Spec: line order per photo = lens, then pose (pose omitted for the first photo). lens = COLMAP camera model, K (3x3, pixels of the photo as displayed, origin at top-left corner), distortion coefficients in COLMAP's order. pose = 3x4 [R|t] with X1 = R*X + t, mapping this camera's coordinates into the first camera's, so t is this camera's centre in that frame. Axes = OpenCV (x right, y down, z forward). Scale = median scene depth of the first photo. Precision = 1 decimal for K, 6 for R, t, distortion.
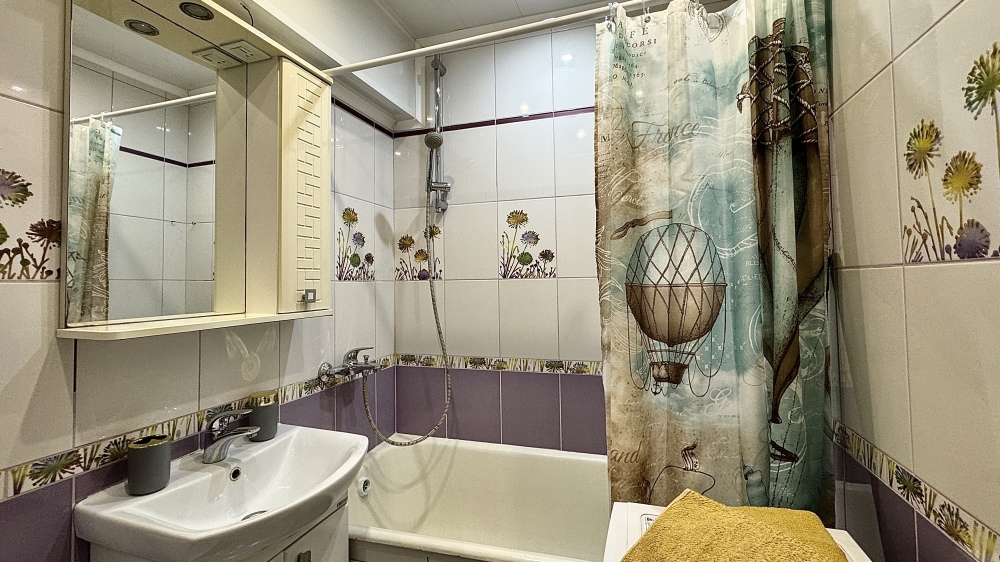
lens RADIAL K [[416.2, 0, 507.6], [0, 416.2, 264.4], [0, 0, 1]] dist [0.001482, -0.000208]
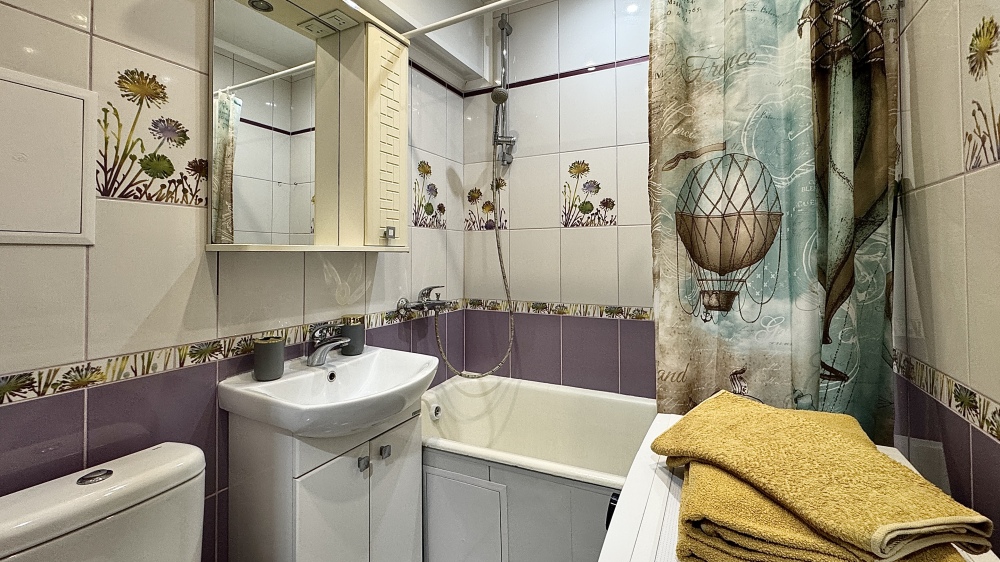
lens RADIAL K [[417.5, 0, 507.9], [0, 417.5, 245.2], [0, 0, 1]] dist [-0.000267, 0.000419]
pose [[0.985711, 0.010726, -0.168106, 0.027581], [-0.007425, 0.999767, 0.020254, 0.064031], [0.168285, -0.018717, 0.985561, -0.057597]]
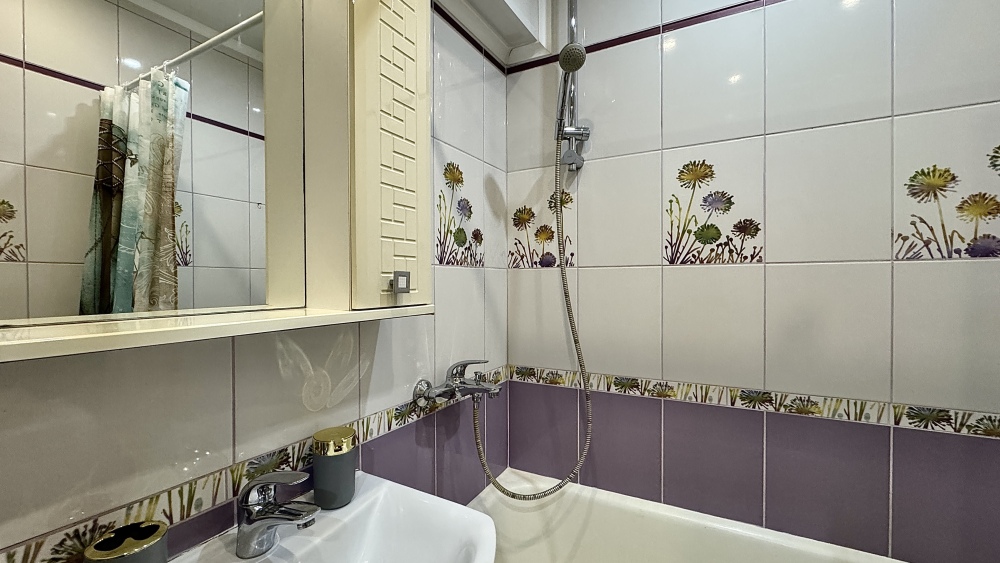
lens RADIAL K [[408.9, 0, 515.6], [0, 408.9, 279.1], [0, 0, 1]] dist [-0.001058, 0.000179]
pose [[0.984970, 0.010626, -0.172398, -0.154307], [-0.003944, 0.999229, 0.039060, 0.035420], [0.172680, -0.037793, 0.984253, 0.329274]]
